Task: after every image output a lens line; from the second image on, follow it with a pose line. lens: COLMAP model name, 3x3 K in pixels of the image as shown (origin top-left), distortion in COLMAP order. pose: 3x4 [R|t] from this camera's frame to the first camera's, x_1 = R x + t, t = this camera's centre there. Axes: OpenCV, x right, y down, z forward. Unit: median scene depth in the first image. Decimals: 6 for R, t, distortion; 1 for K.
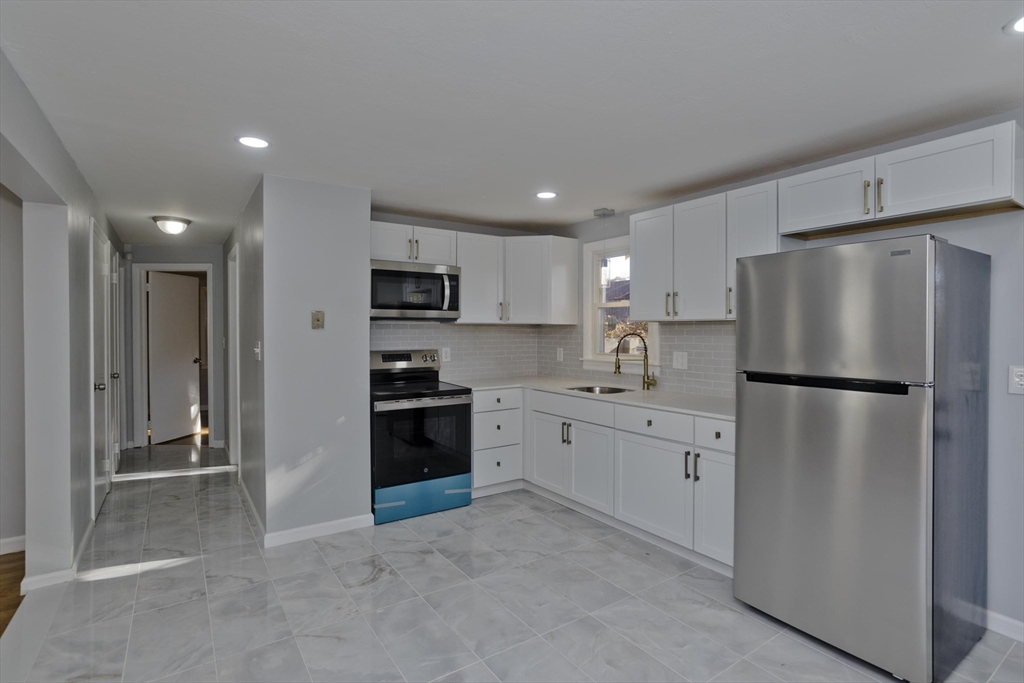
lens RADIAL K [[509.3, 0, 513.8], [0, 509.3, 336.8], [0, 0, 1]] dist [-0.045921, 0.031309]
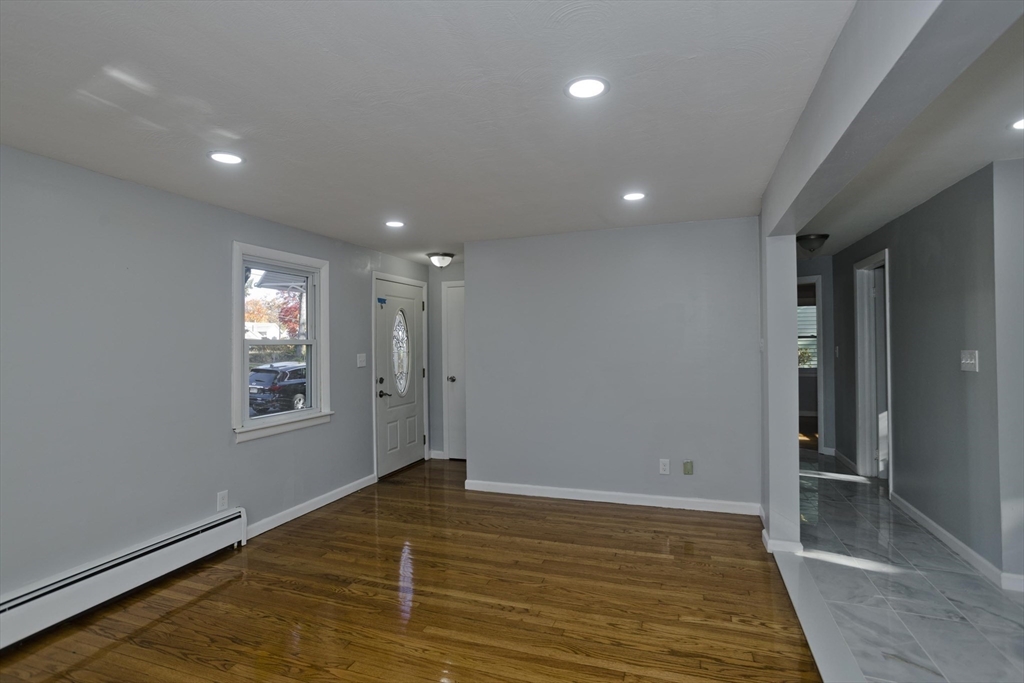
lens RADIAL K [[494.0, 0, 512.0], [0, 494.0, 341.5], [0, 0, 1]] dist [-0.041585, 0.028874]
pose [[0.594911, -0.004670, -0.803778, -0.271807], [-0.002779, 0.999965, -0.007867, -0.000742], [0.803787, 0.006914, 0.594877, -0.171584]]
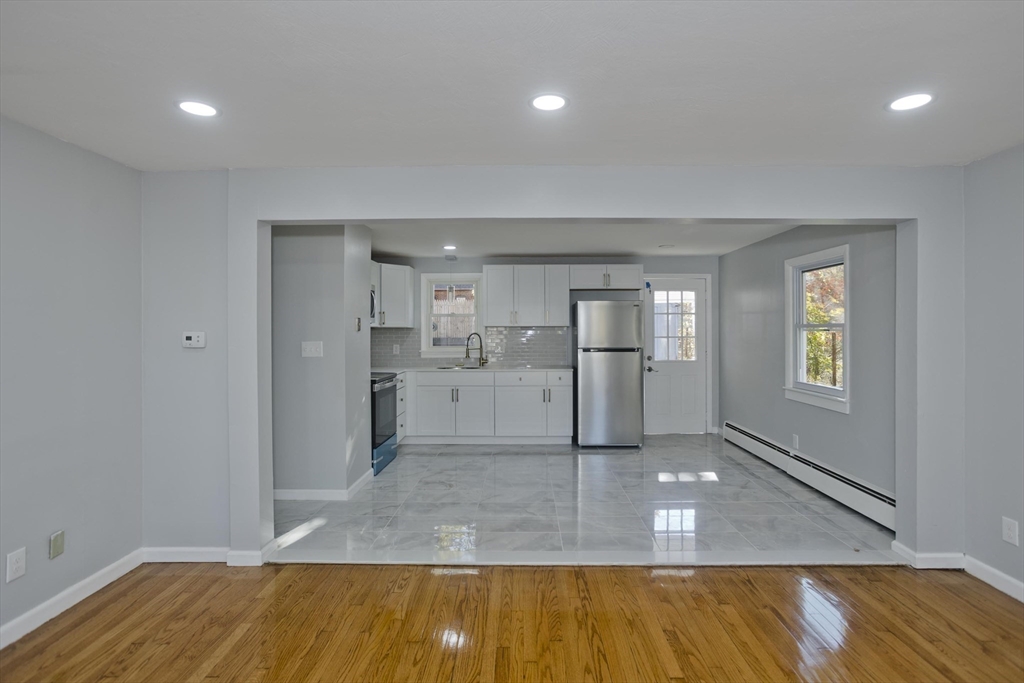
lens RADIAL K [[513.4, 0, 517.2], [0, 513.4, 339.9], [0, 0, 1]] dist [-0.046295, 0.027157]
pose [[0.565184, -0.014953, 0.824829, -1.143814], [0.014565, 0.999861, 0.008145, 0.003162], [-0.824836, 0.007410, 0.565323, -0.085666]]
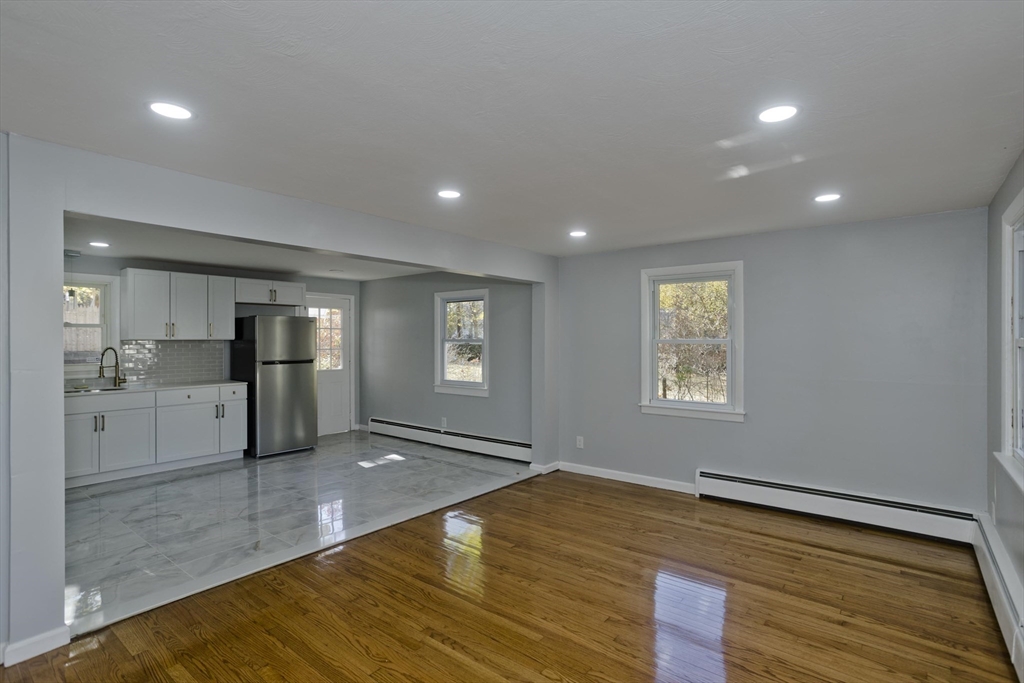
lens RADIAL K [[504.5, 0, 524.8], [0, 504.5, 340.8], [0, 0, 1]] dist [-0.045476, 0.030237]
pose [[-0.313792, 0.000523, 0.949492, -1.500969], [0.017298, 0.999837, 0.005166, -0.013898], [-0.949334, 0.018045, -0.313750, 0.352282]]
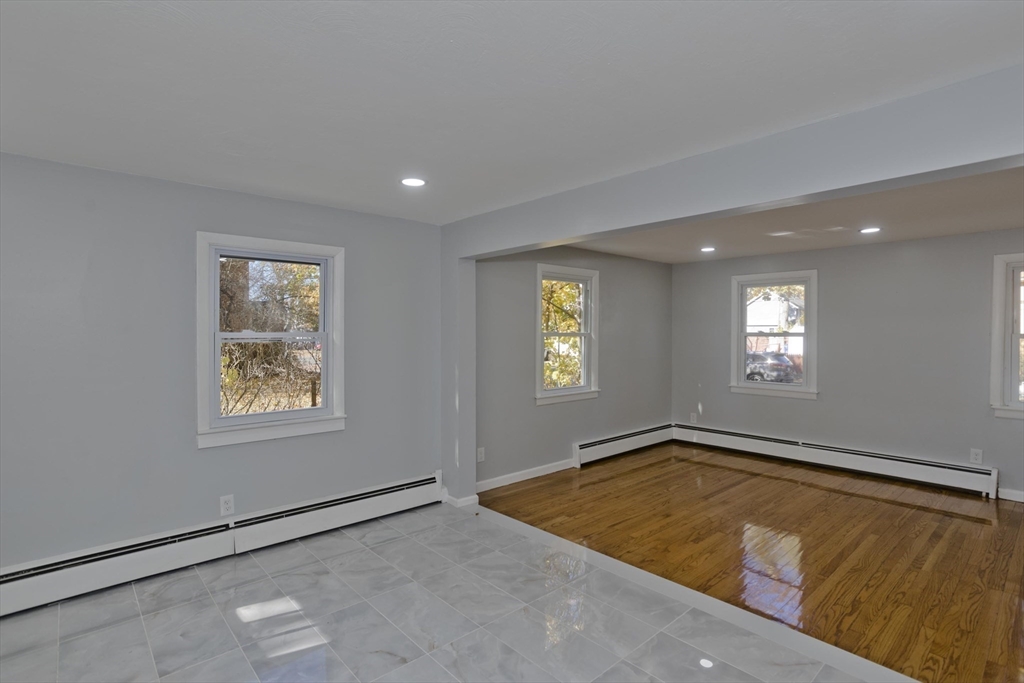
lens RADIAL K [[509.3, 0, 513.8], [0, 509.3, 336.8], [0, 0, 1]] dist [-0.045921, 0.031309]
pose [[-0.989677, 0.002865, -0.143289, -0.029645], [-0.000936, 0.999650, 0.026455, -0.032232], [0.143315, 0.026316, -0.989327, 1.000039]]
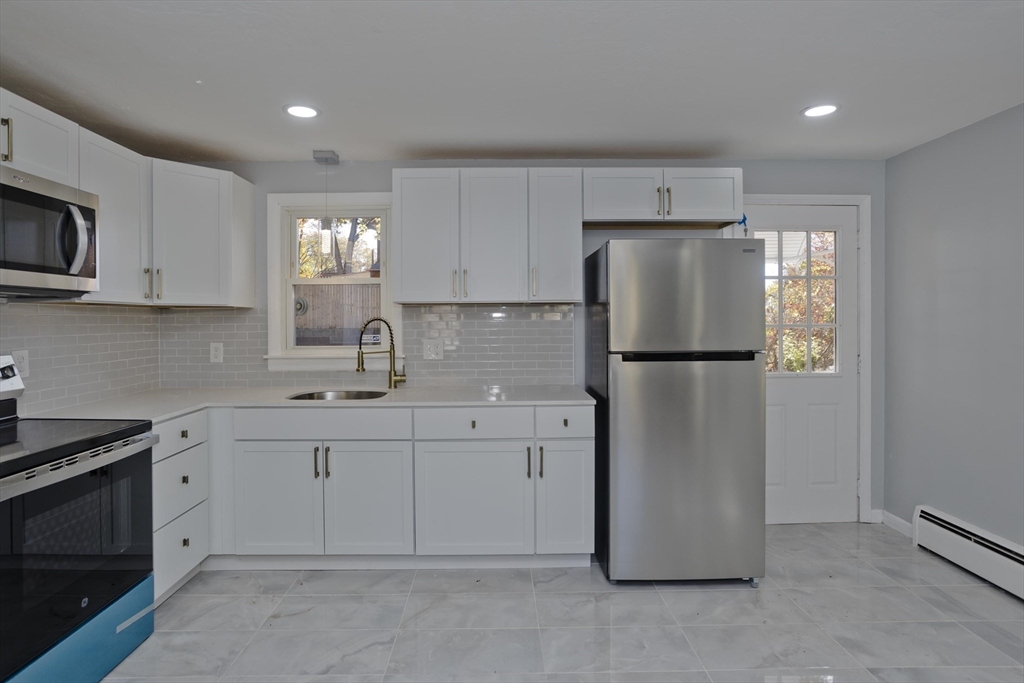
lens RADIAL K [[553.5, 0, 498.2], [0, 553.5, 321.6], [0, 0, 1]] dist [-0.058039, 0.036783]
pose [[0.552734, -0.007593, 0.833323, -0.391362], [0.018221, 0.999830, -0.002976, 0.004106], [-0.833158, 0.016829, 0.552779, 0.389077]]
